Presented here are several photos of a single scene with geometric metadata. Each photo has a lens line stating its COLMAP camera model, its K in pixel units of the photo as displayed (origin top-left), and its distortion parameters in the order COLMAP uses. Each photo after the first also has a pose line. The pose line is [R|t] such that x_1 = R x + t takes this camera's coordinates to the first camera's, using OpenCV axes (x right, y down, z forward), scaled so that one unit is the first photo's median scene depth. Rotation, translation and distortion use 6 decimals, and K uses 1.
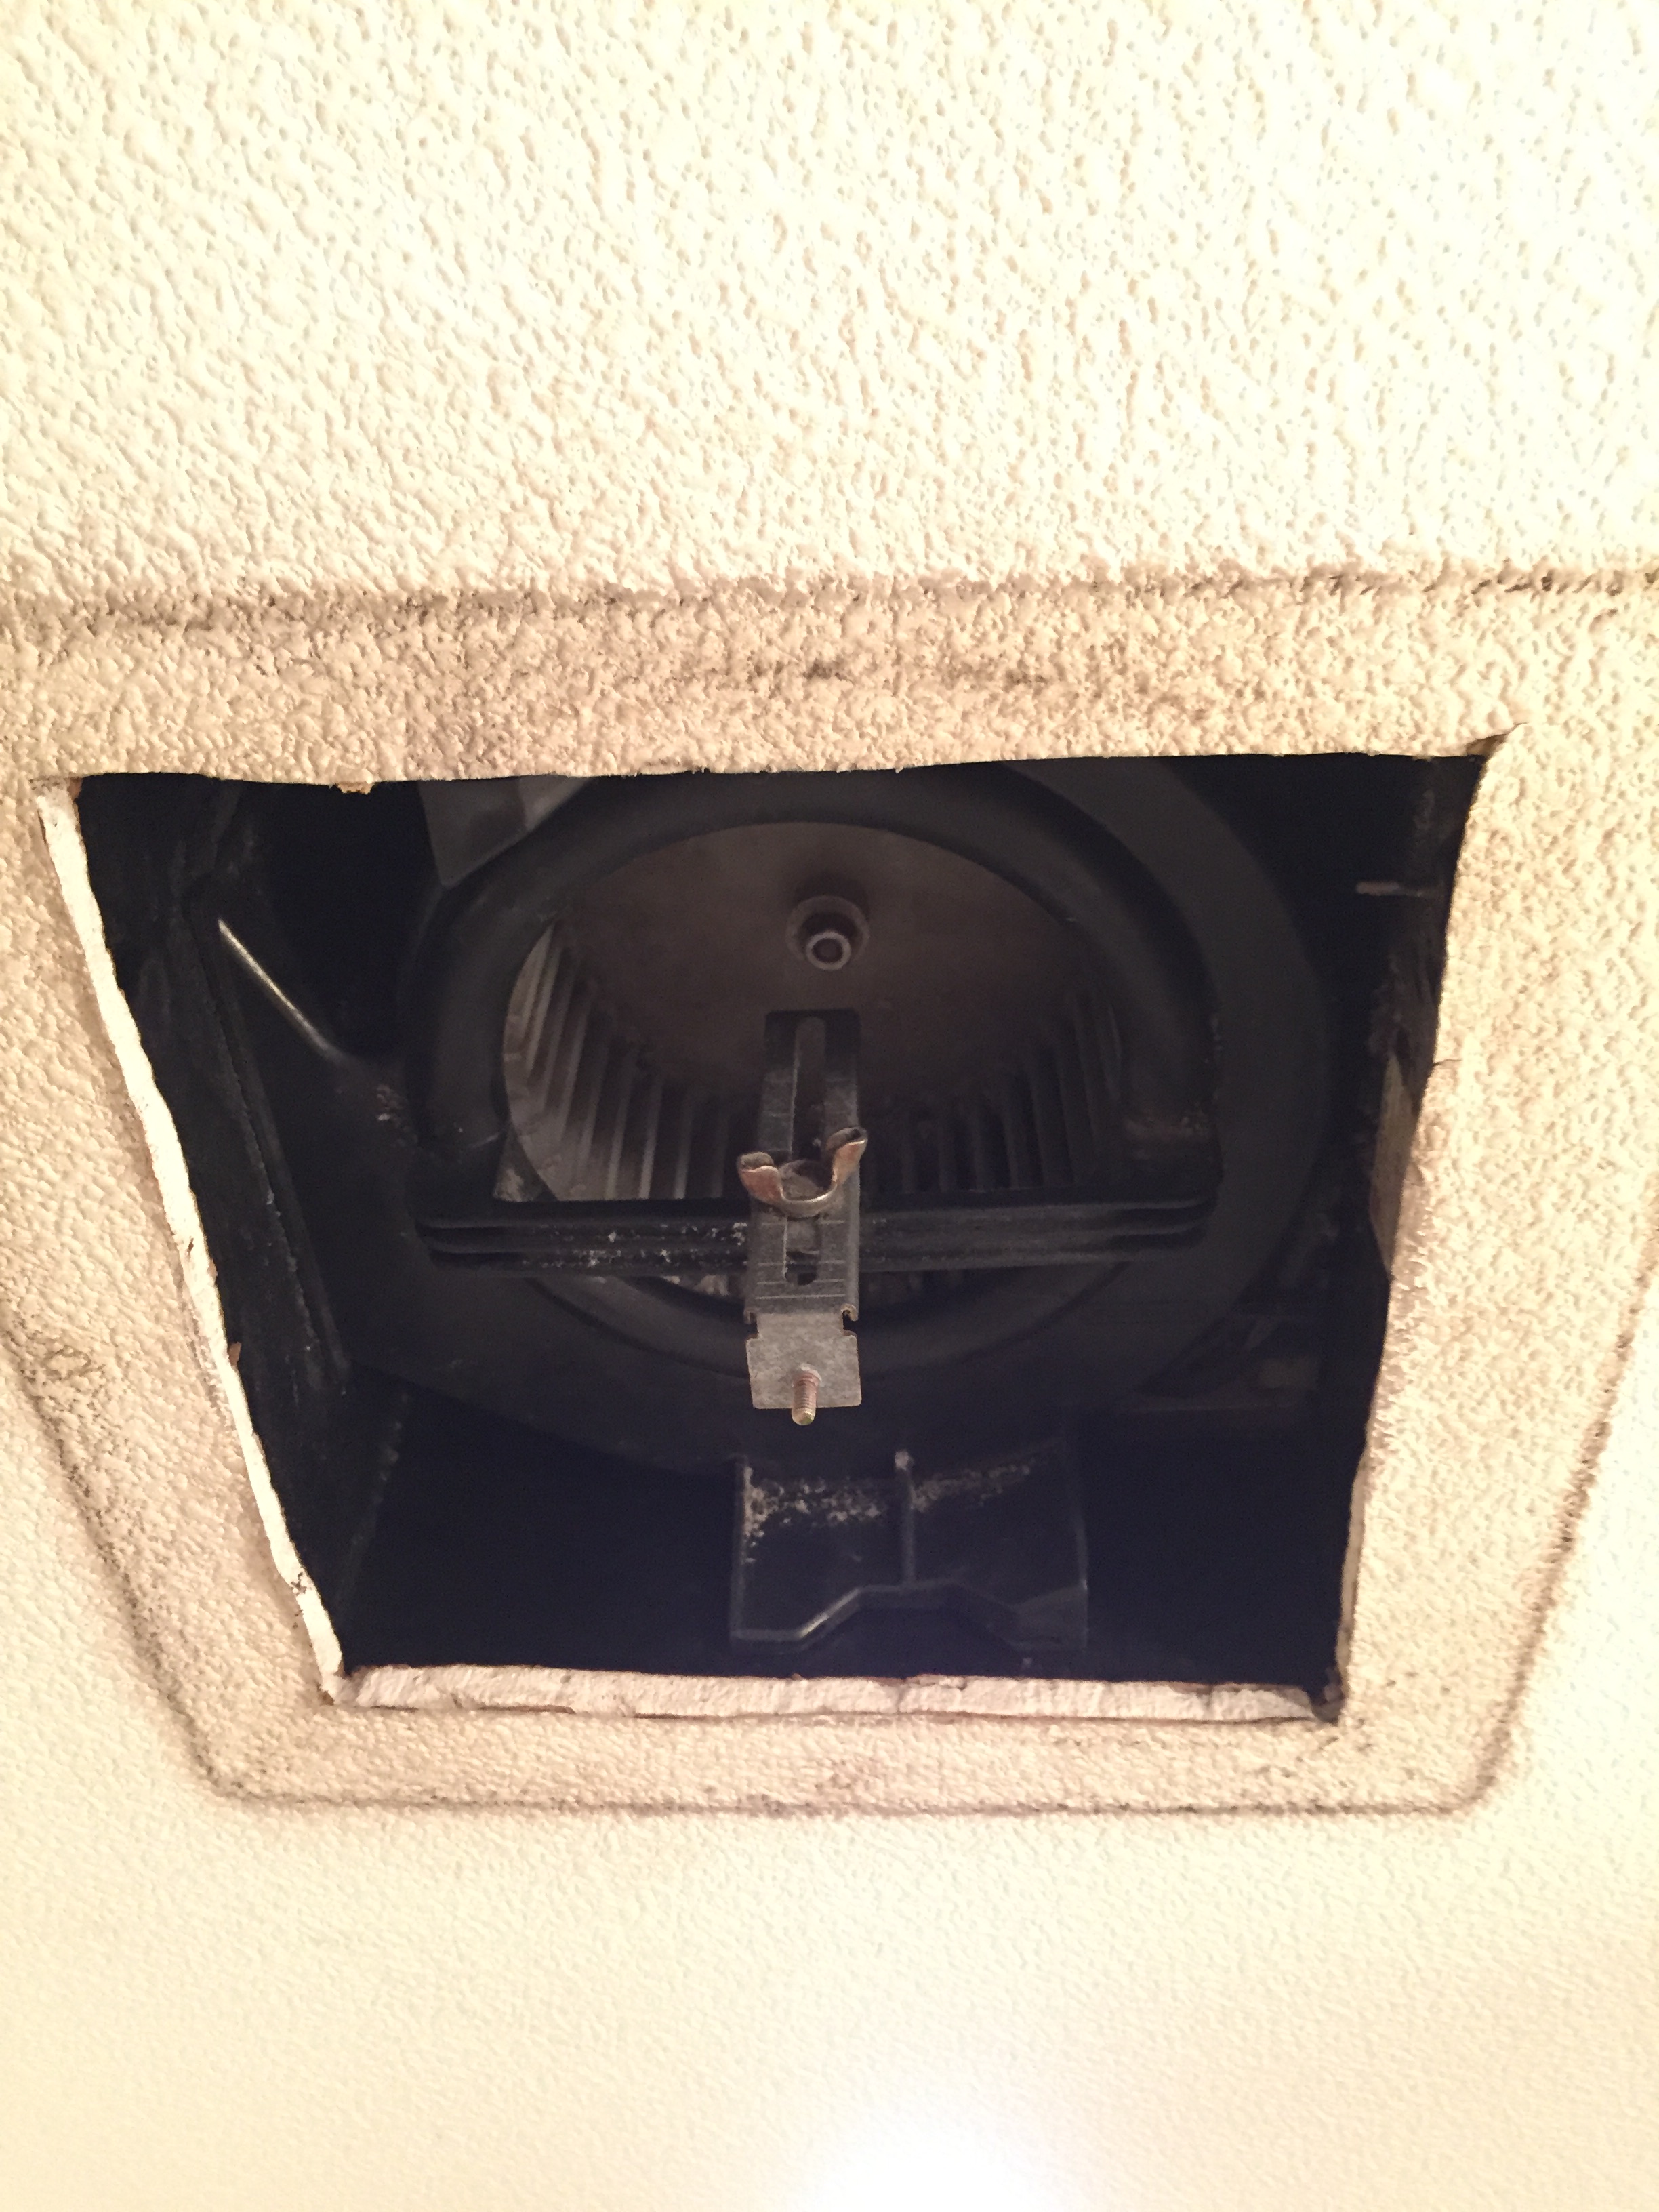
lens RADIAL K [[1868.9, 0, 839.4], [0, 1868.9, 1102.9], [0, 0, 1]] dist [0.087155, -0.134393]
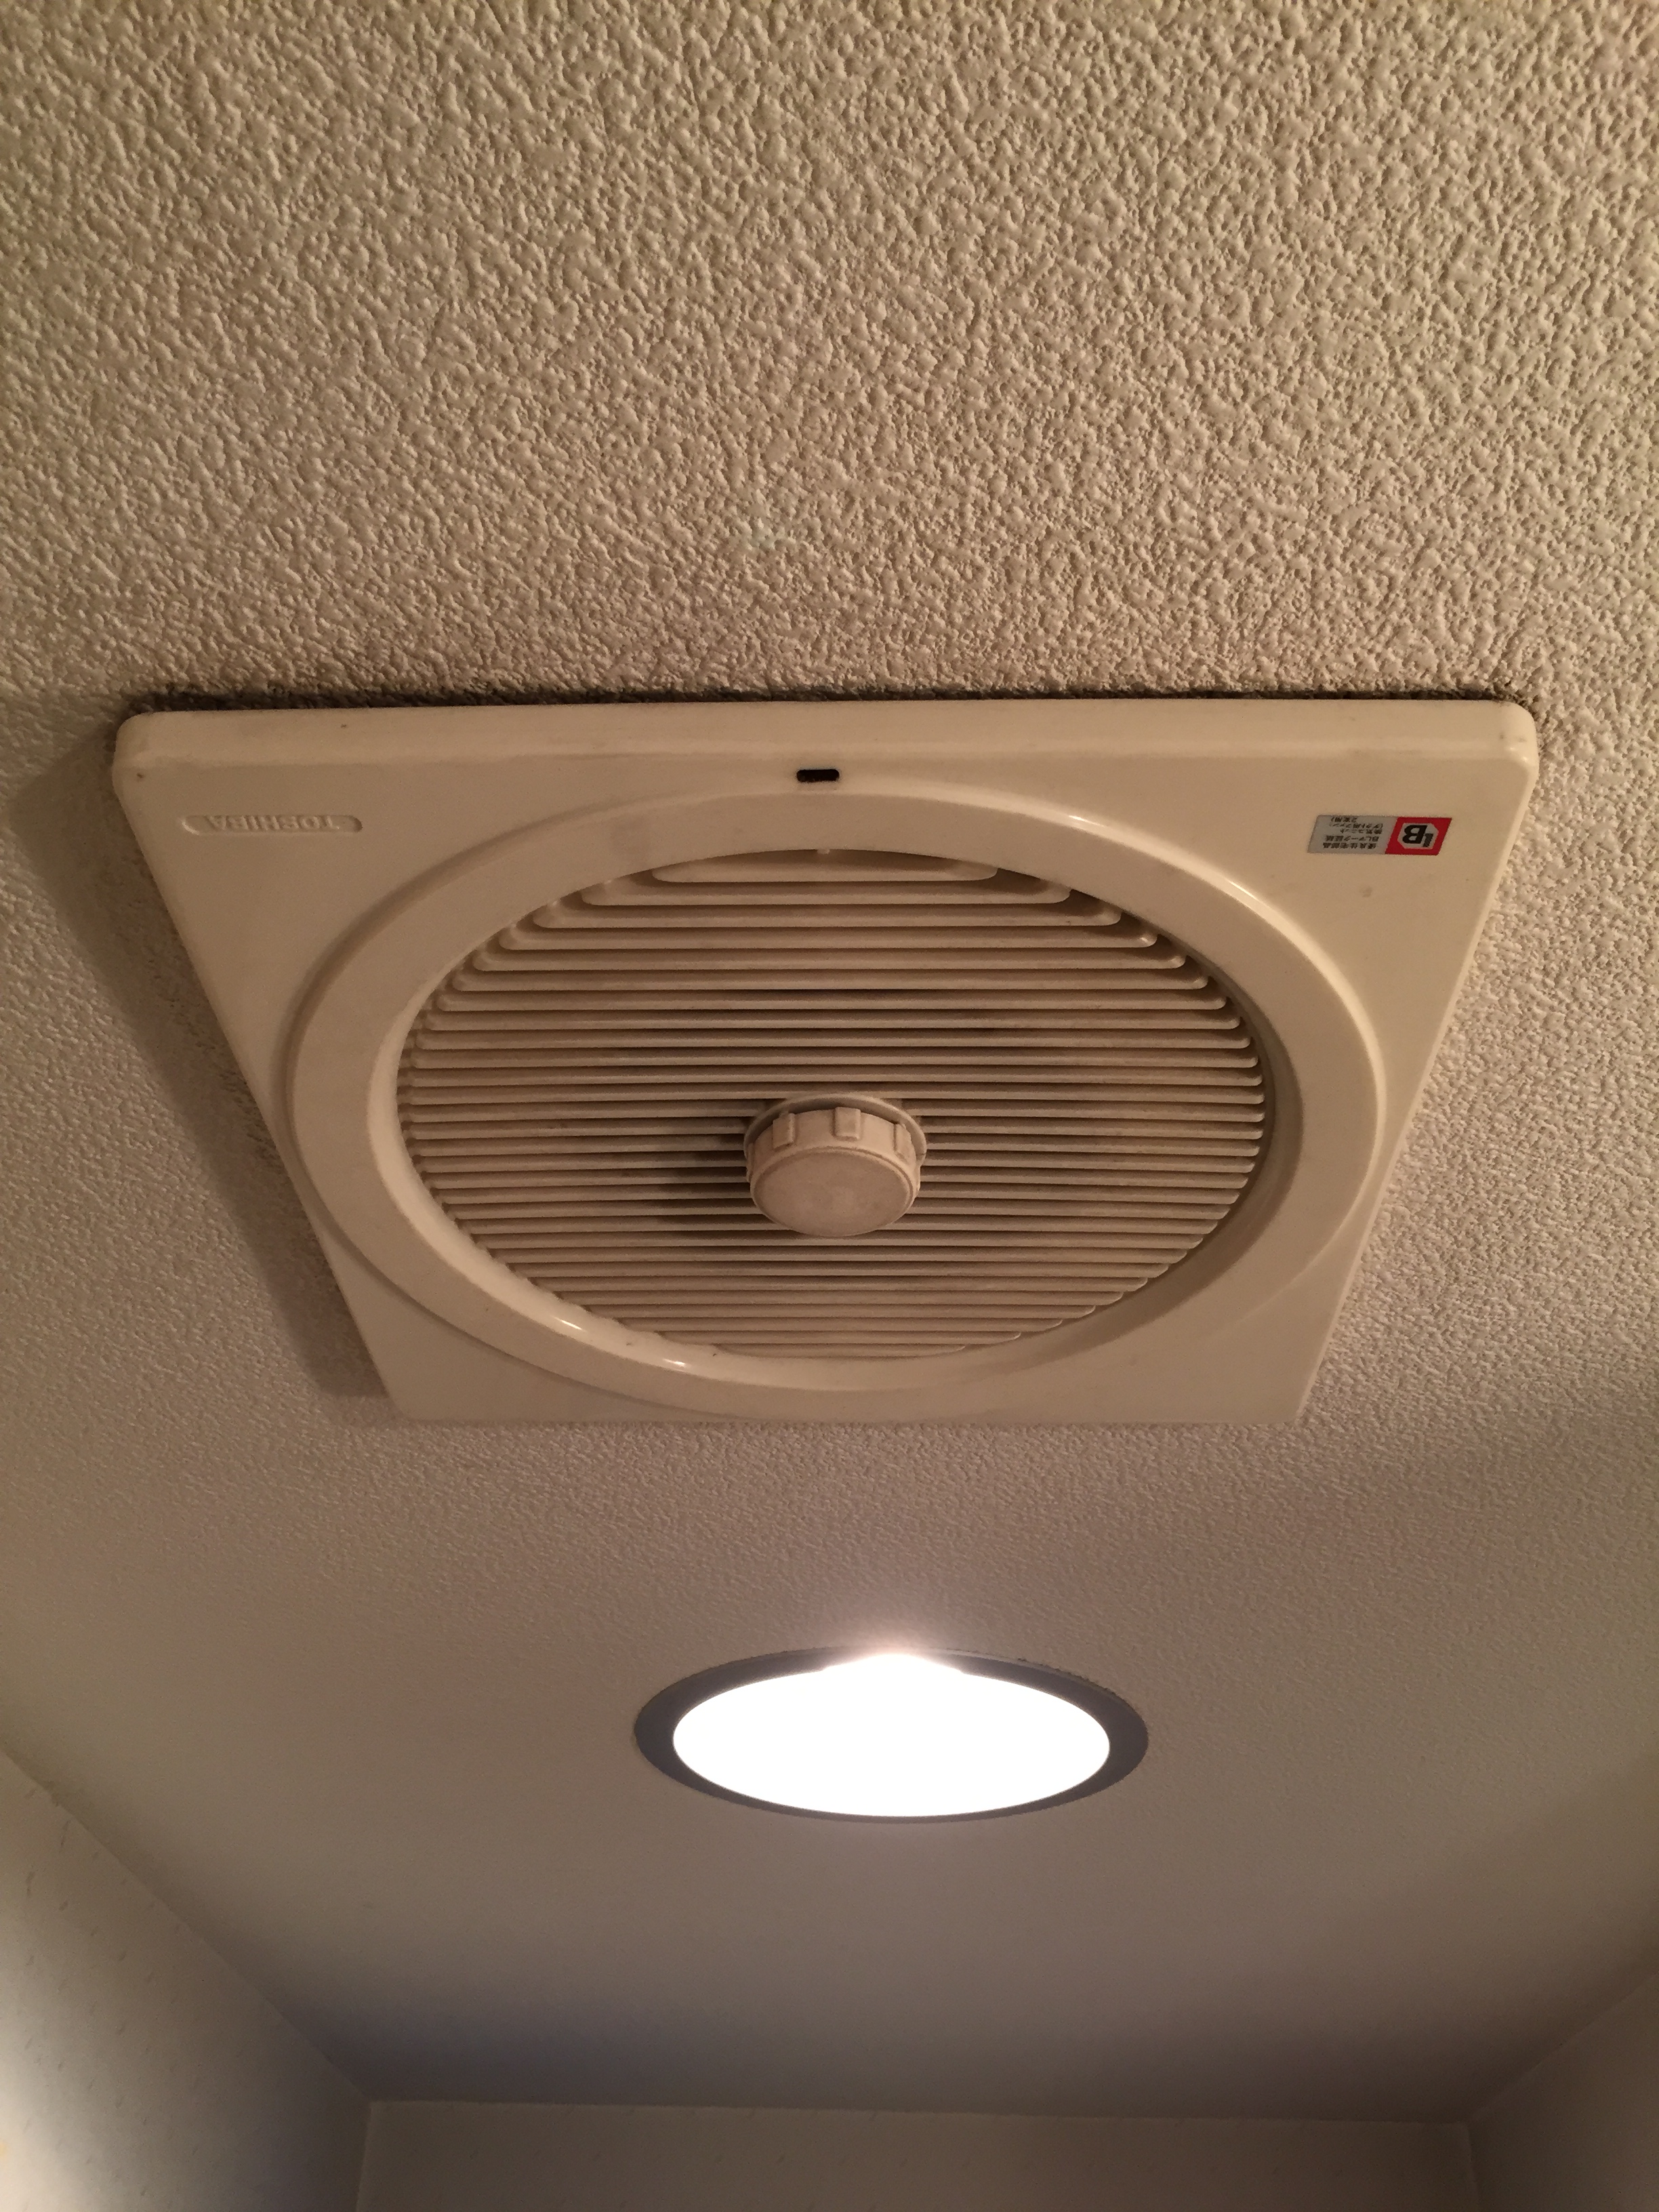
lens RADIAL K [[1868.9, 0, 828.9], [0, 1868.9, 1100.5], [0, 0, 1]] dist [0.087155, -0.134393]
pose [[0.999703, -0.001338, 0.024342, -0.078762], [-0.005163, 0.964220, 0.265052, -0.365905], [-0.023825, -0.265099, 0.963927, -0.535684]]
